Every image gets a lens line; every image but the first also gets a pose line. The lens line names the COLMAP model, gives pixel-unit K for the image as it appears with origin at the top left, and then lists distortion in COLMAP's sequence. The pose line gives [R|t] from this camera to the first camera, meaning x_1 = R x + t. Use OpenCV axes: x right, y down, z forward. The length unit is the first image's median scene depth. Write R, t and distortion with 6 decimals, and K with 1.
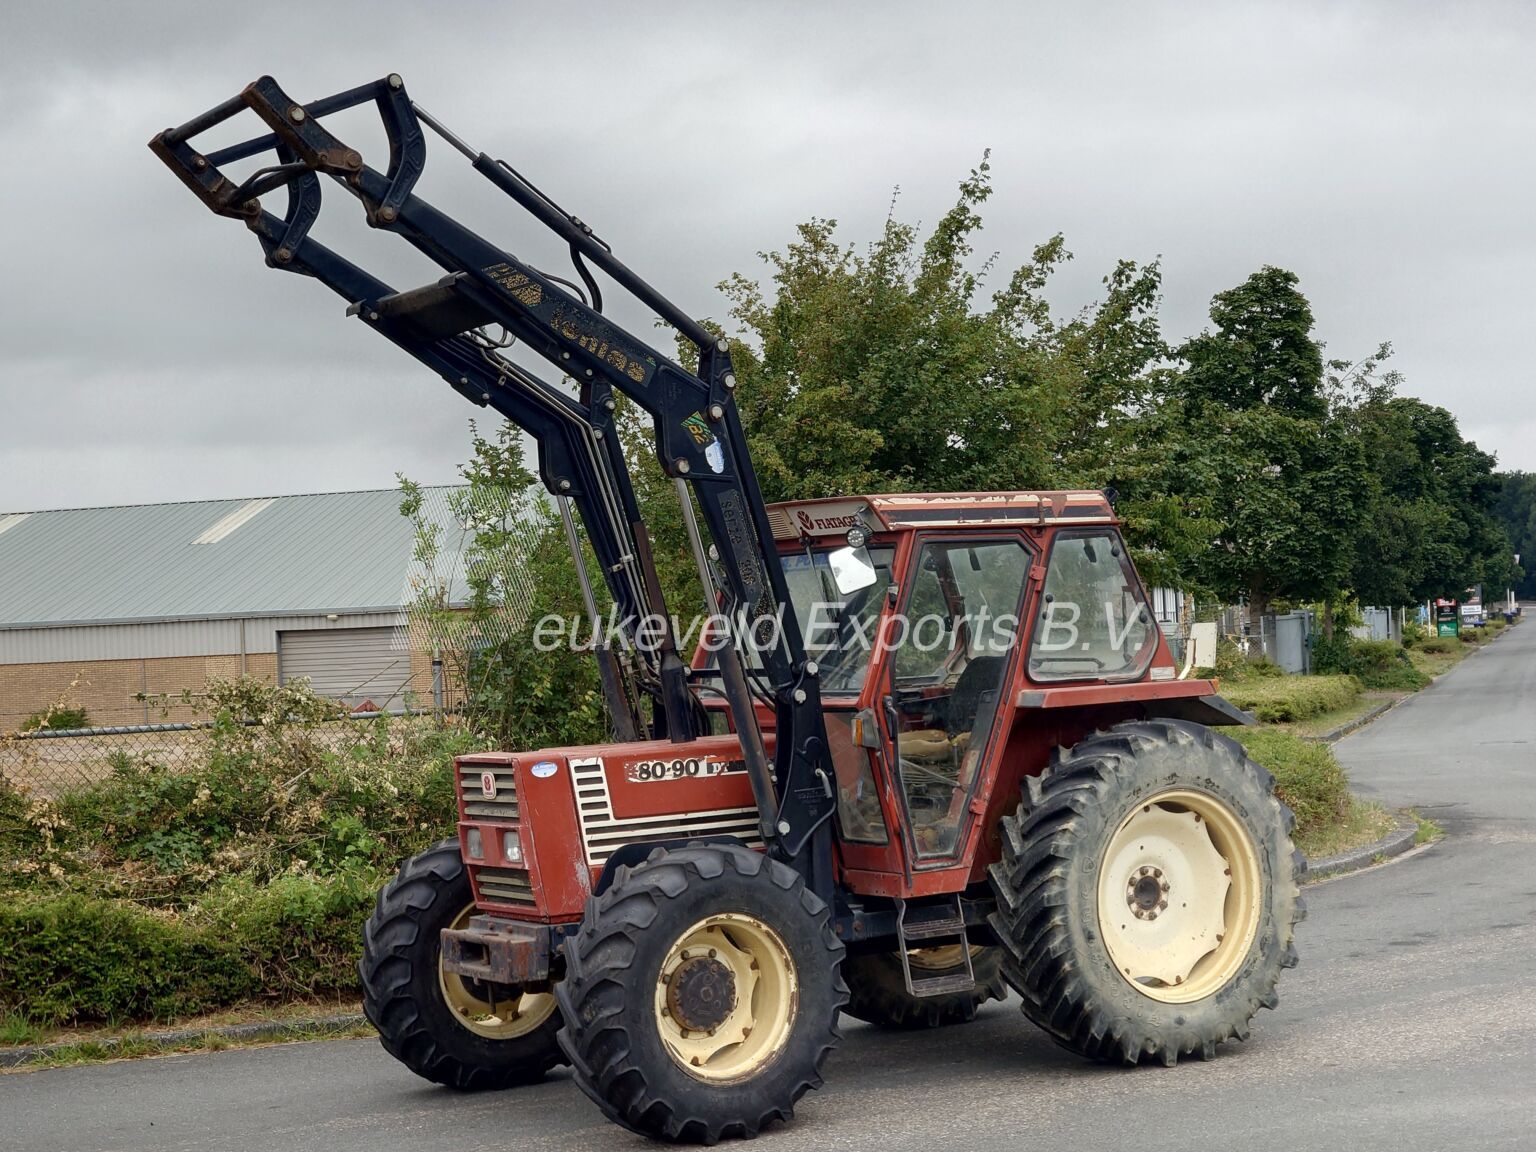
lens RADIAL K [[2705.8, 0, 768.0], [0, 2705.8, 576.0], [0, 0, 1]] dist [0.022527, 0.315588]
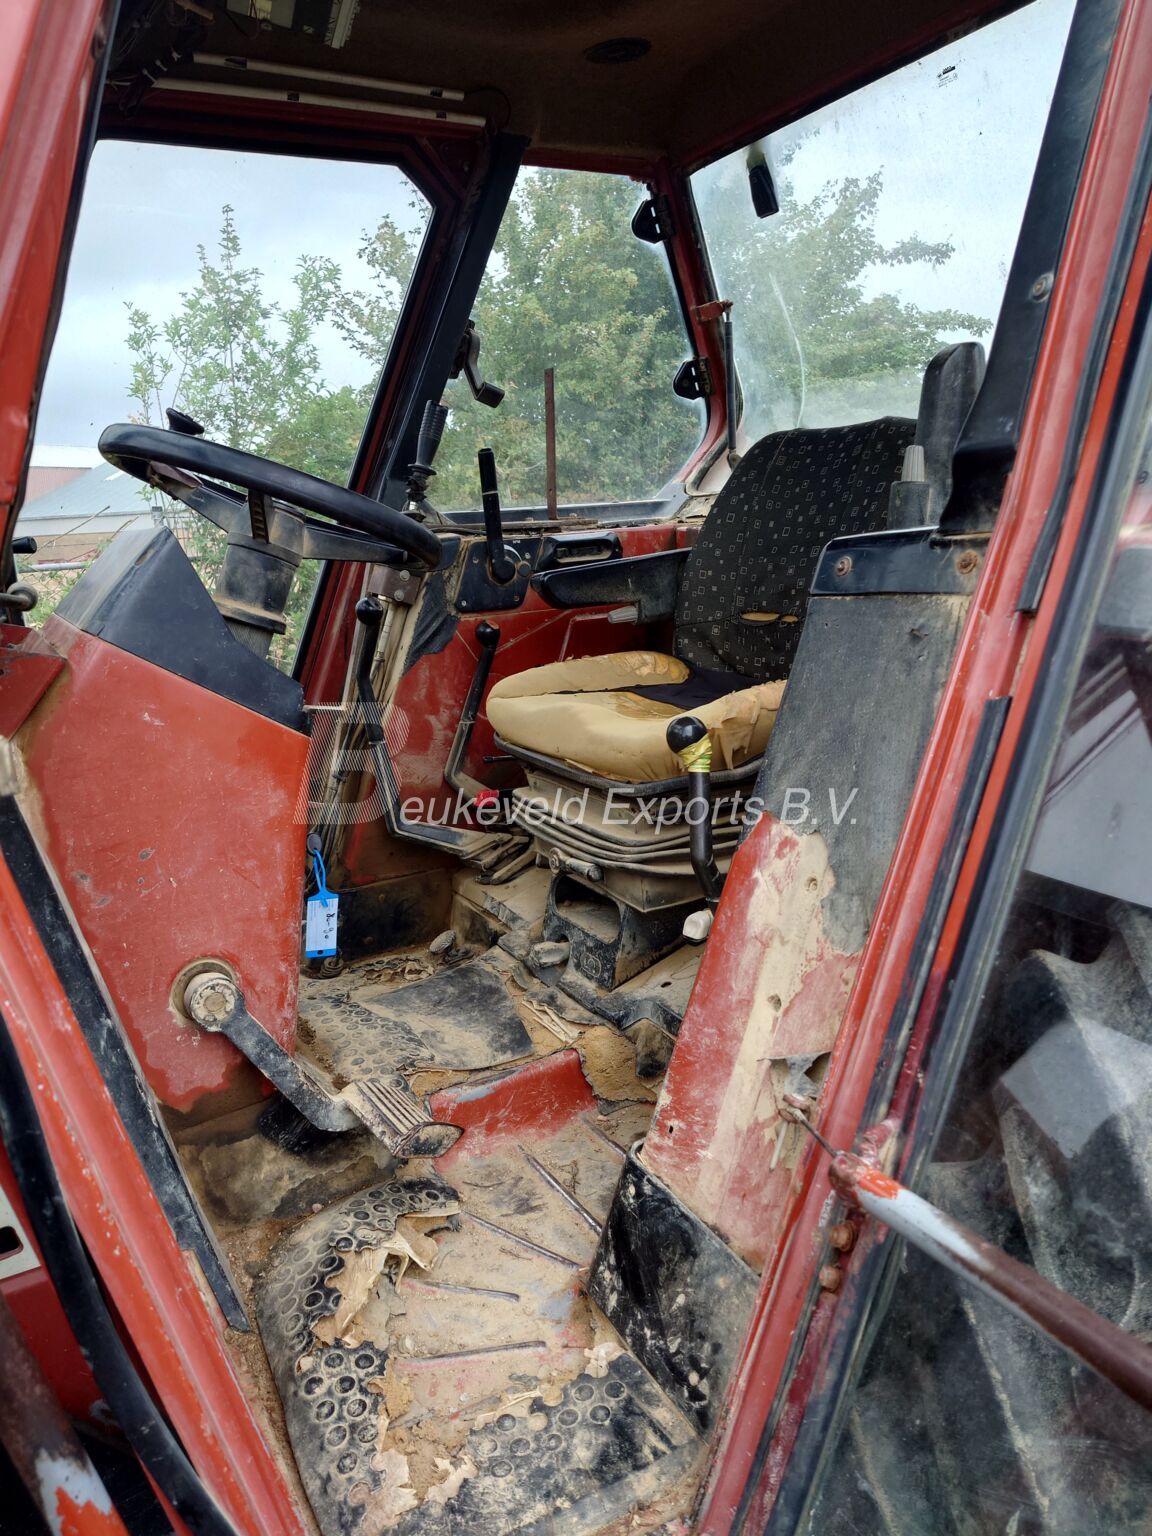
lens RADIAL K [[1106.4, 0, 576.0], [0, 1106.4, 768.0], [0, 0, 1]] dist [-0.001315, 0.010643]
pose [[0.999002, 0.003897, -0.044497, 0.064615], [0.007204, 0.969086, 0.246619, 0.039287], [0.044082, -0.246694, 0.968090, 0.930662]]
